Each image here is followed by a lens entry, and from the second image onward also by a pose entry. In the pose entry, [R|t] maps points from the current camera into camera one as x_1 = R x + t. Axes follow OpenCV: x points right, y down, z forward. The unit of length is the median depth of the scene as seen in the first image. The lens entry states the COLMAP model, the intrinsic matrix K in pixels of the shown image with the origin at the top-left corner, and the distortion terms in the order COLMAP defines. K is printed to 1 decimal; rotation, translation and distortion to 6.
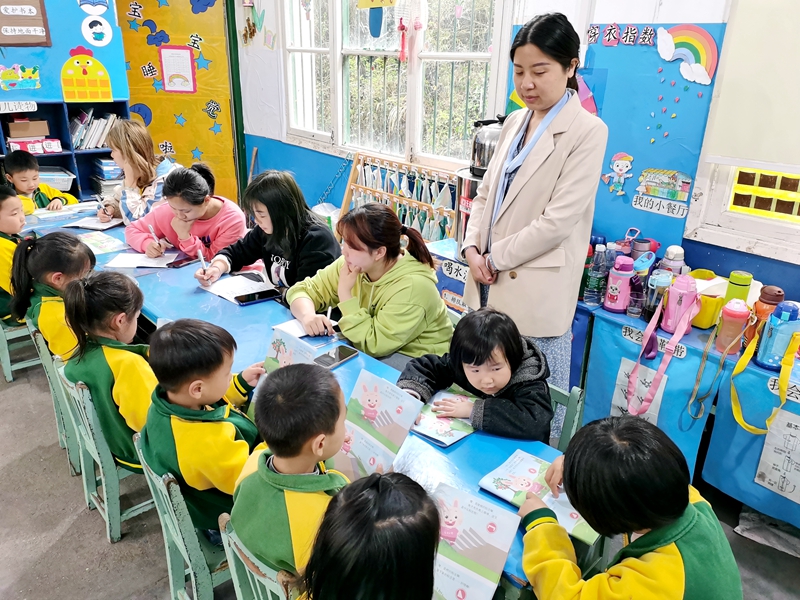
lens RADIAL K [[615.3, 0, 400.0], [0, 615.3, 300.0], [0, 0, 1]] dist [0.061864, -0.053639]
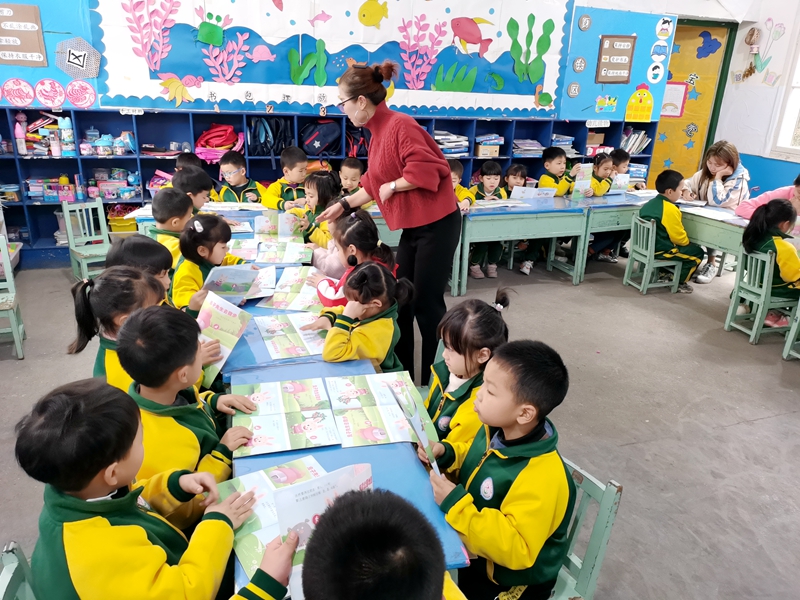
lens RADIAL K [[615.3, 0, 400.0], [0, 615.3, 300.0], [0, 0, 1]] dist [0.061864, -0.053639]
pose [[0.946199, 0.125714, -0.298168, -0.543977], [-0.137375, 0.990348, -0.018390, 0.187447], [0.292979, 0.058361, 0.954336, -0.493144]]
